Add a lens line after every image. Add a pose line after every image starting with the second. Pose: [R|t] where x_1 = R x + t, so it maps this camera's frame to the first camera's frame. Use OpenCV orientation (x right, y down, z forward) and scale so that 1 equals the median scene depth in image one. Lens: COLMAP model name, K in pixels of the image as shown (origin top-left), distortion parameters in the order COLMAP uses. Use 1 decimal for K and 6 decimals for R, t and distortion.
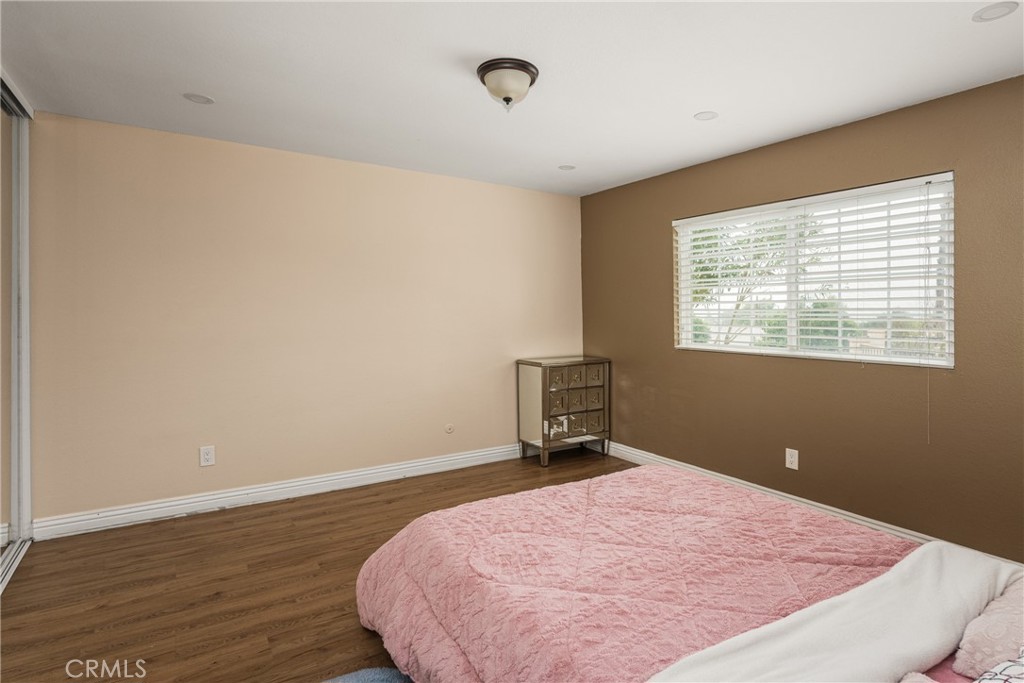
lens RADIAL K [[524.9, 0, 512.0], [0, 524.9, 341.5], [0, 0, 1]] dist [-0.001027, 0.000098]
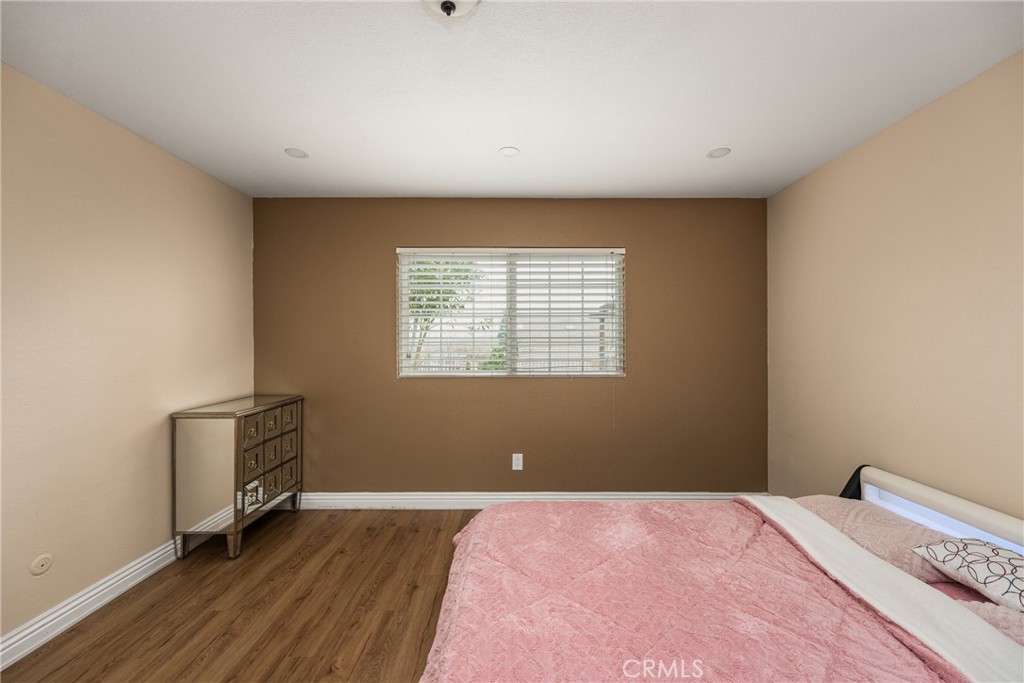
lens RADIAL K [[418.3, 0, 512.0], [0, 418.3, 341.5], [0, 0, 1]] dist [0.001004, 0.000118]
pose [[0.541011, -0.005929, 0.840994, -0.215765], [0.050152, 0.998423, -0.025224, -0.021903], [-0.839519, 0.055824, 0.540455, 0.370948]]
